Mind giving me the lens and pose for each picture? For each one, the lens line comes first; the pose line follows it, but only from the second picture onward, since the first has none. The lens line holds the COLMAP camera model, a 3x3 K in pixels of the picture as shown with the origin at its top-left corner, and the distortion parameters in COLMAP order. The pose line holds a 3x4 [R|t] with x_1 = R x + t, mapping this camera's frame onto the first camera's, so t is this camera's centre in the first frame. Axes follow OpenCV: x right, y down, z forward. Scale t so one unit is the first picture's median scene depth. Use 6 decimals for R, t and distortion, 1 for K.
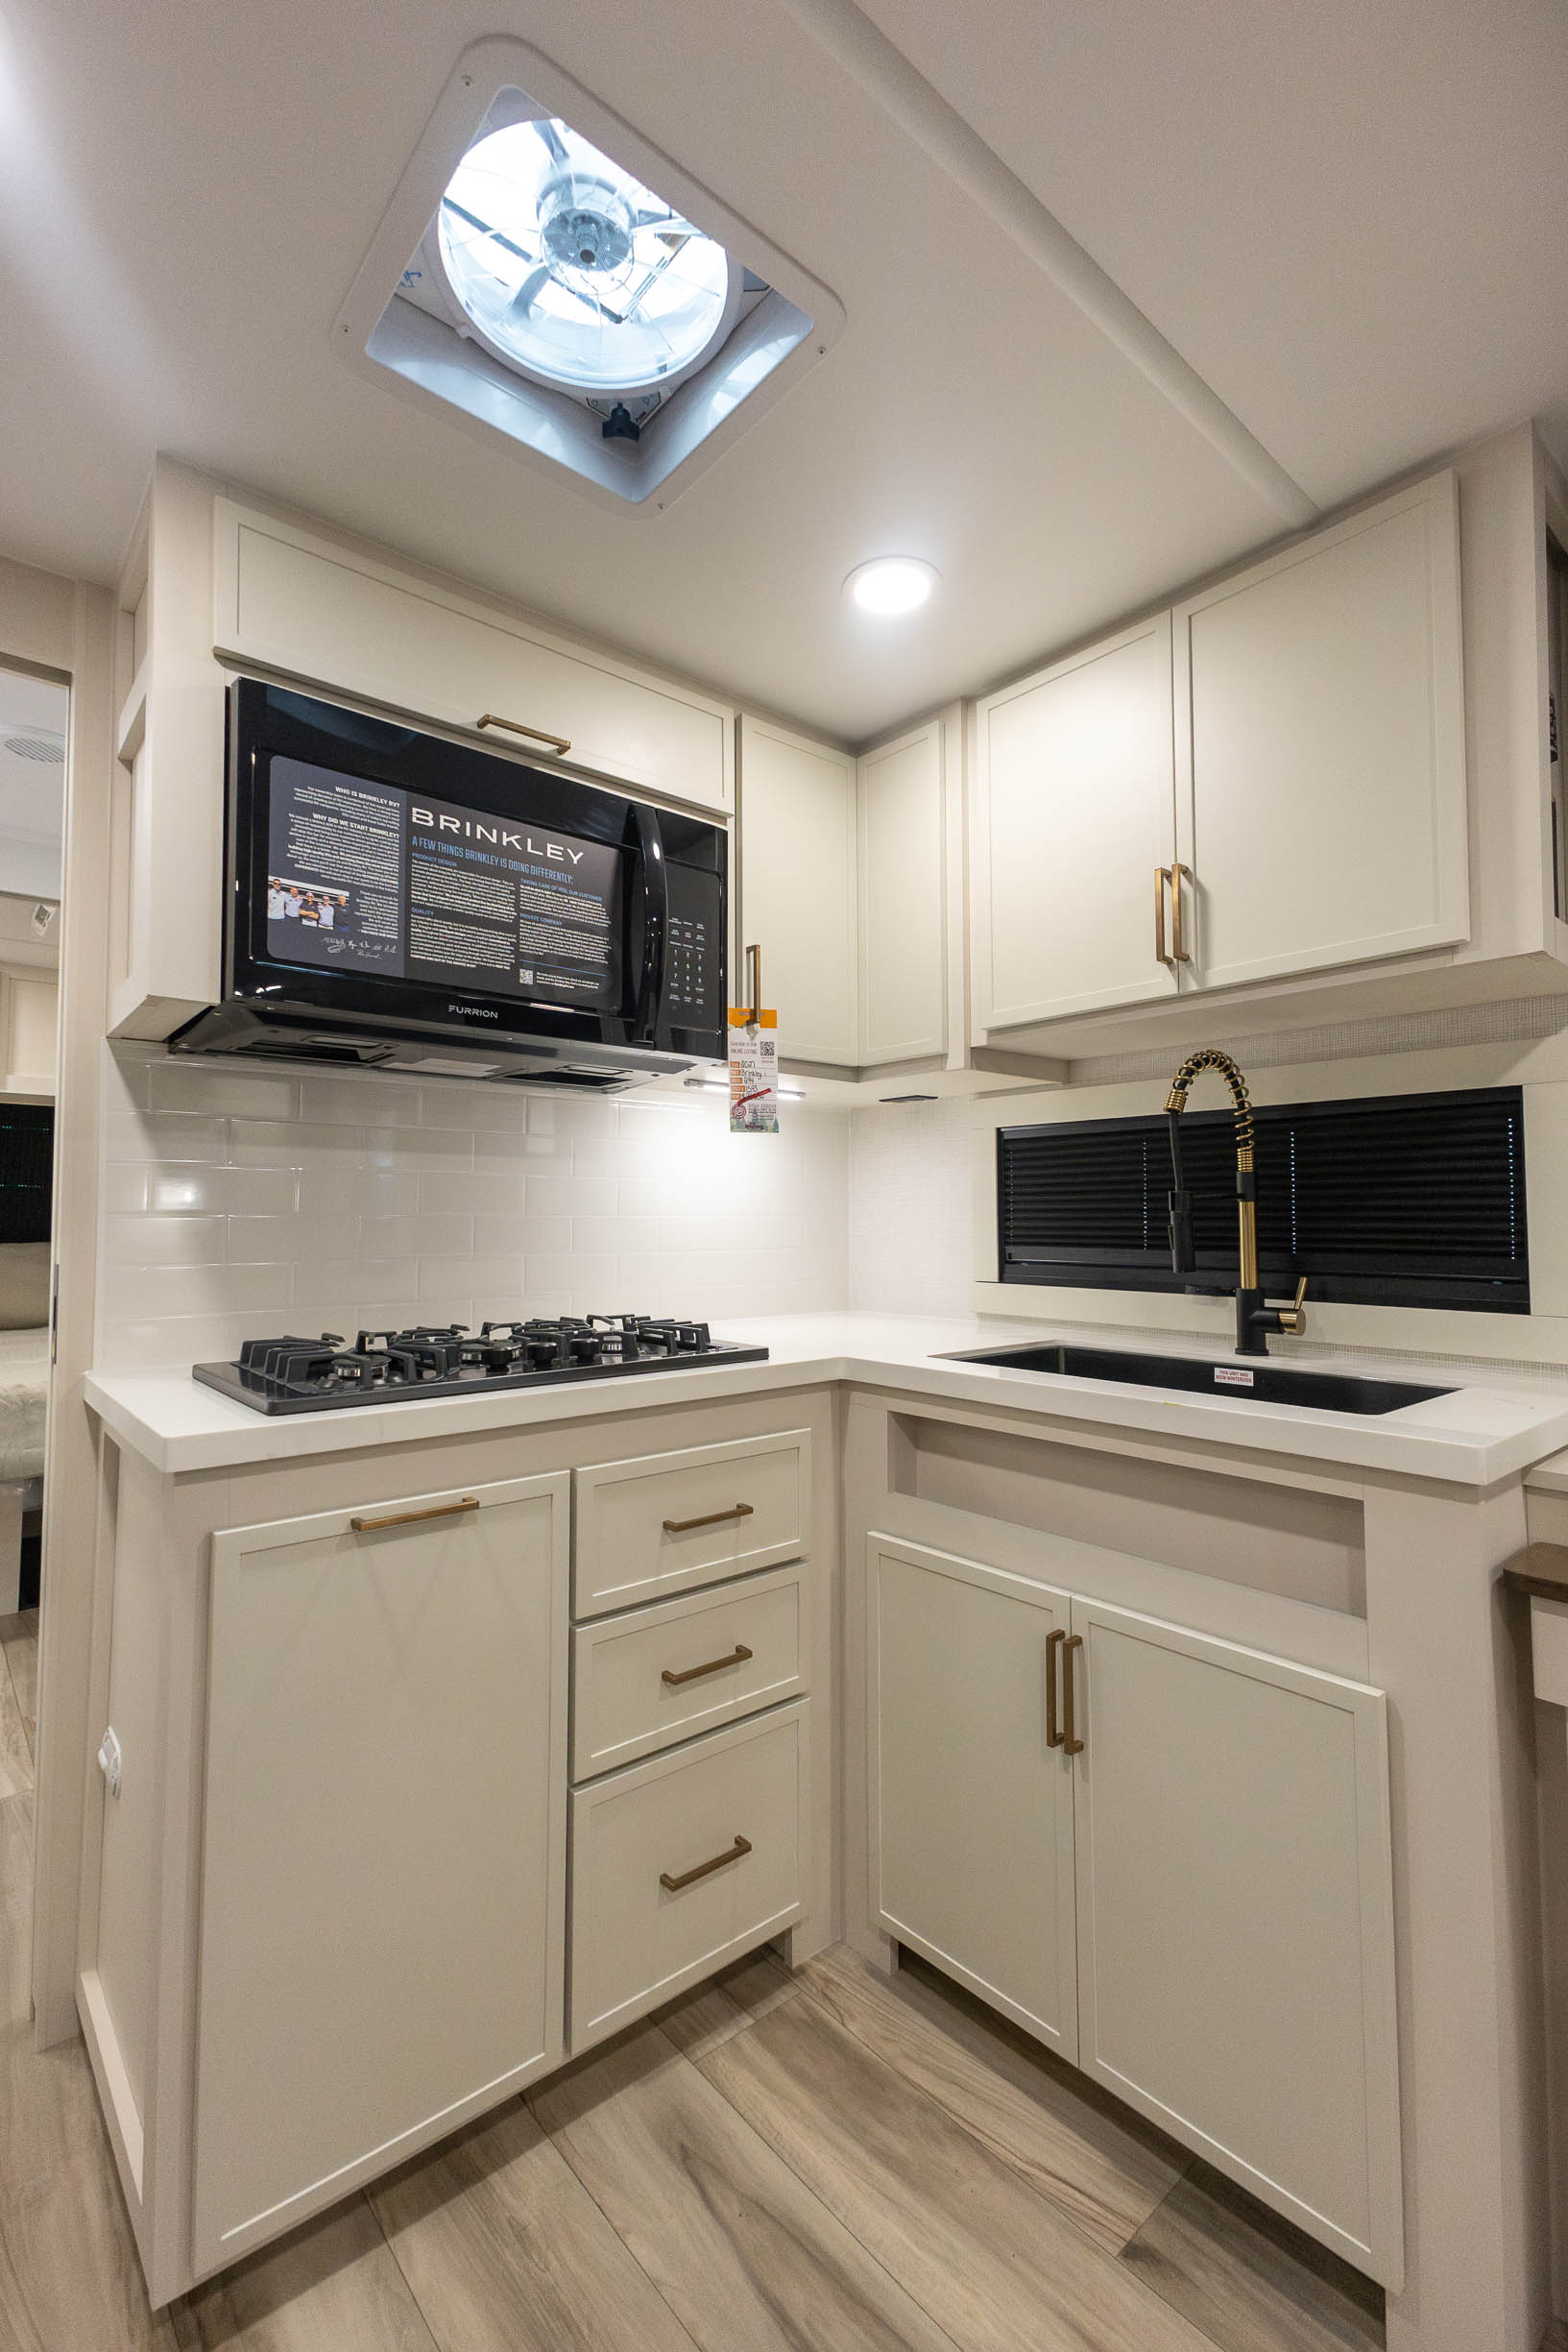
lens RADIAL K [[1020.8, 0, 771.1], [0, 1020.8, 1181.1], [0, 0, 1]] dist [0.020852, -0.007692]
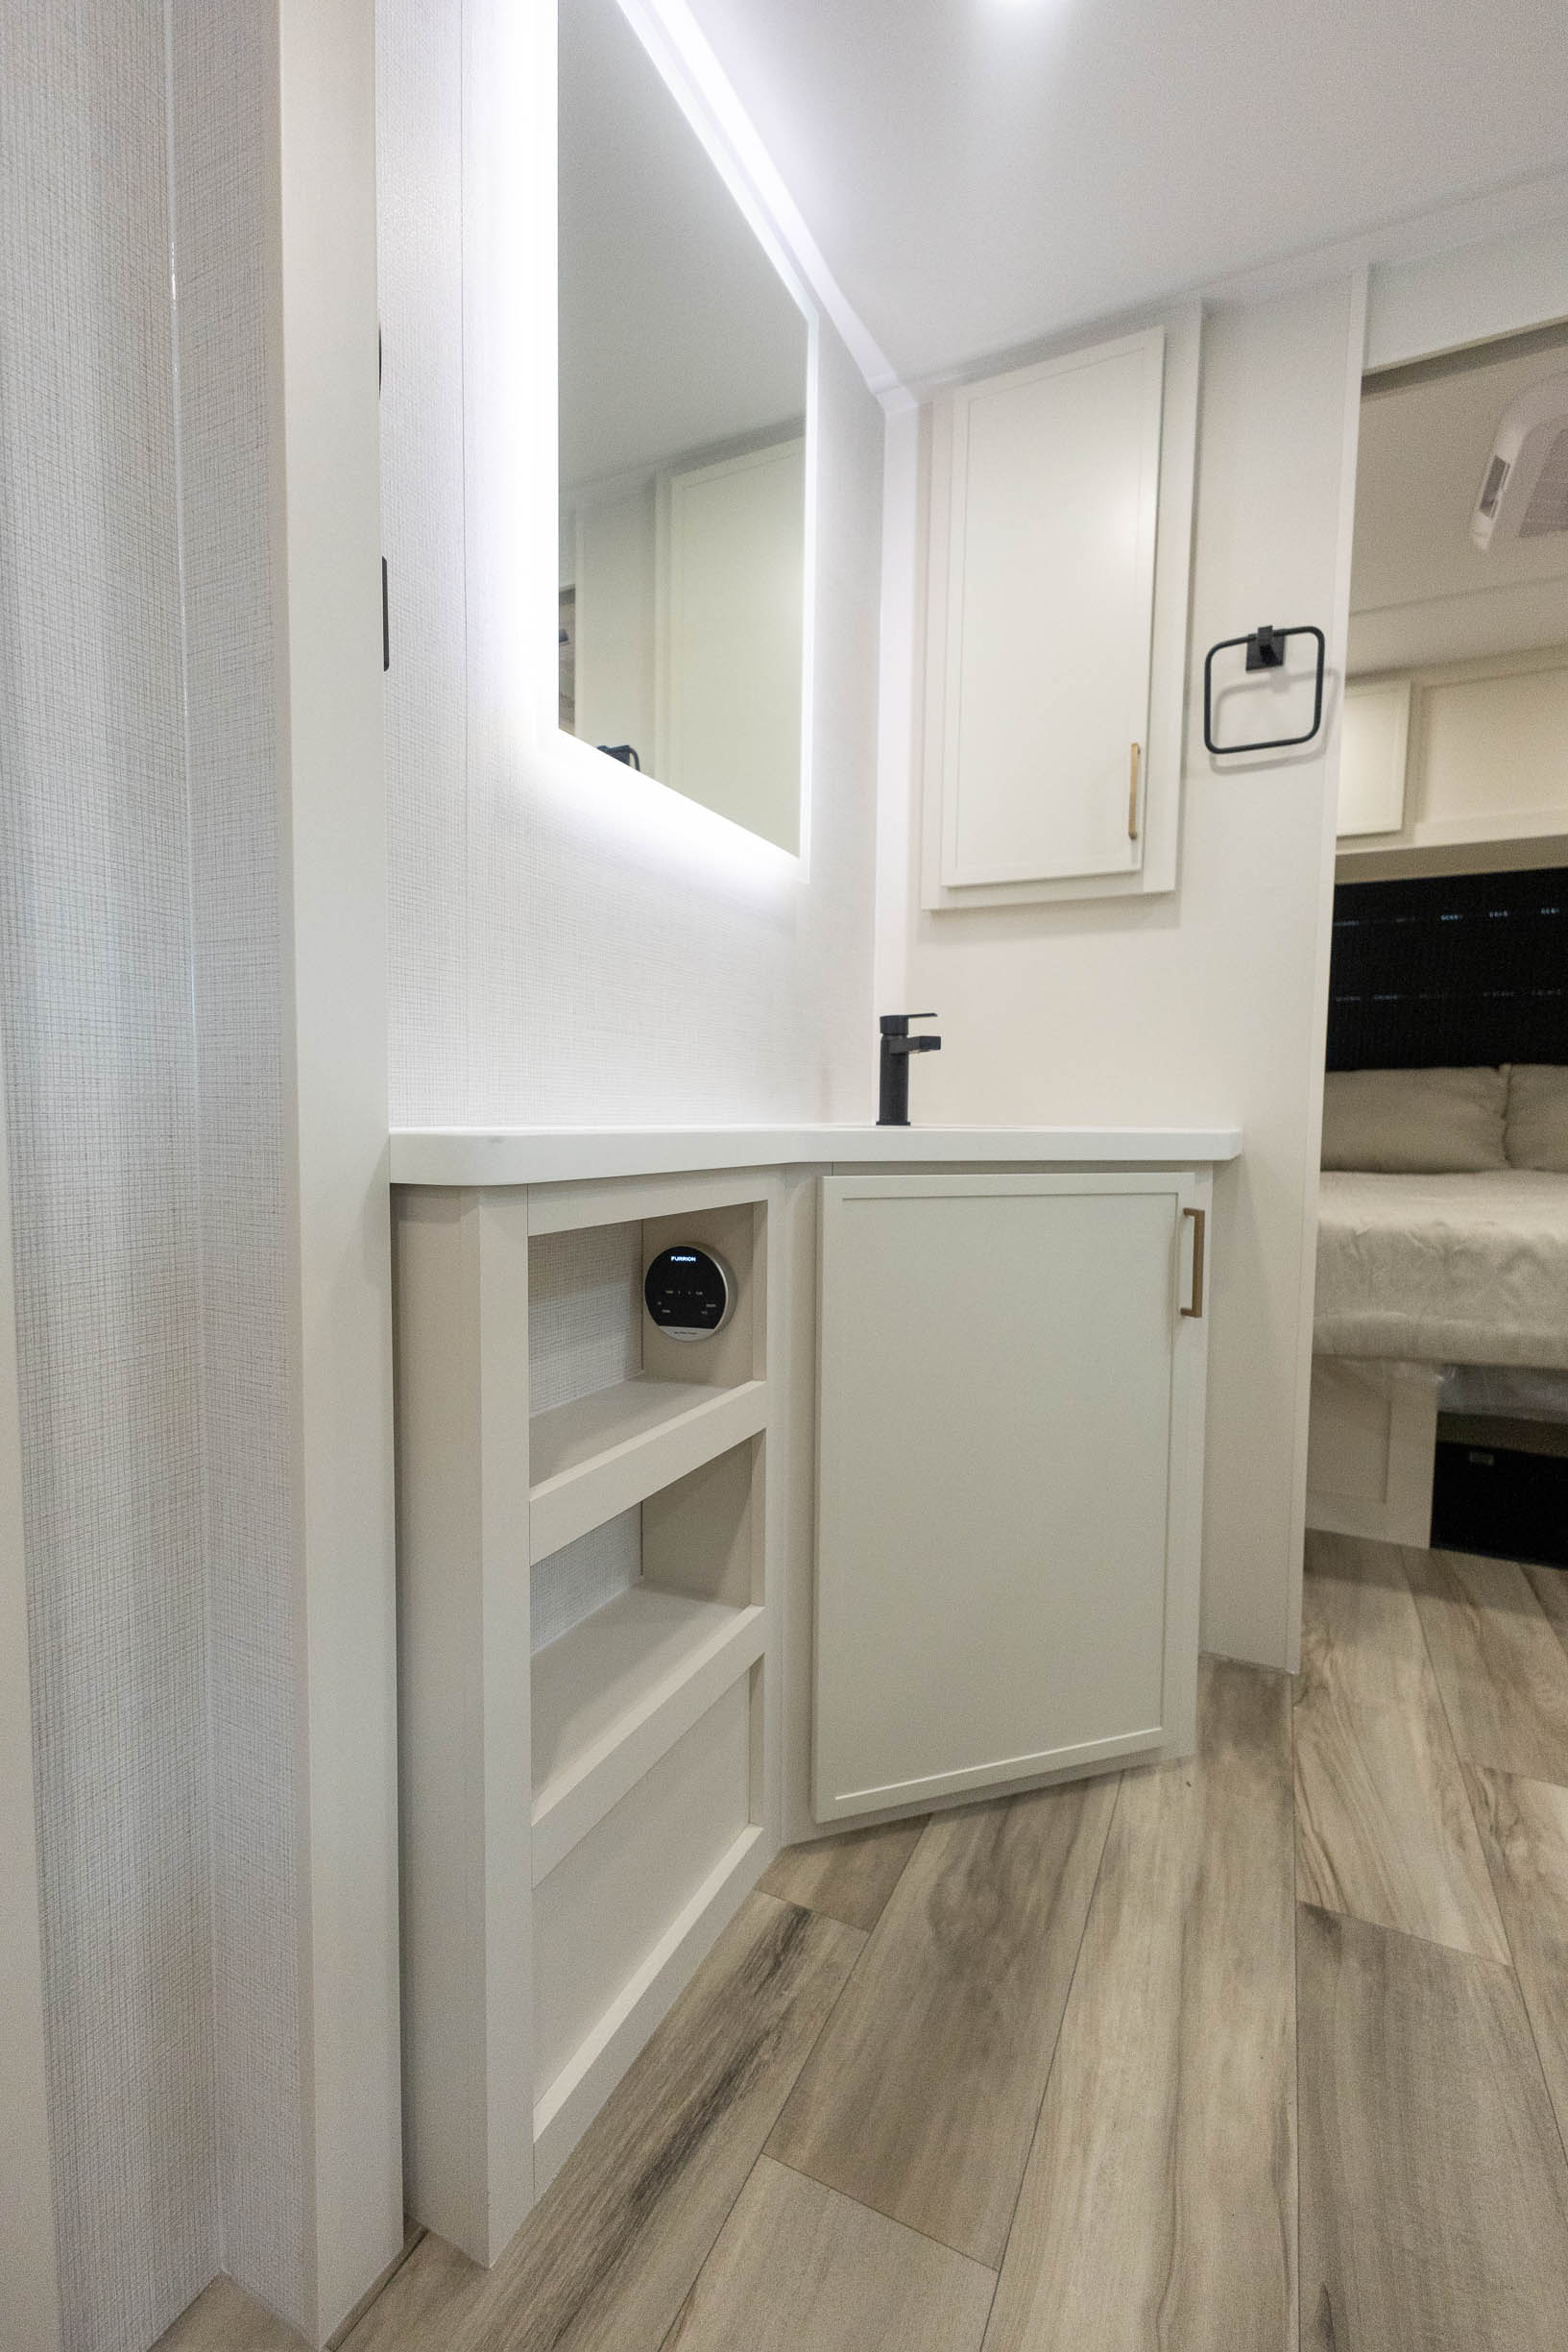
lens RADIAL K [[1020.8, 0, 771.1], [0, 1020.8, 1181.1], [0, 0, 1]] dist [0.020852, -0.007692]
pose [[0.399838, 0.058495, -0.914717, 0.764115], [0.030507, 0.996559, 0.077063, 0.188370], [0.916078, -0.058718, 0.396678, 0.130137]]
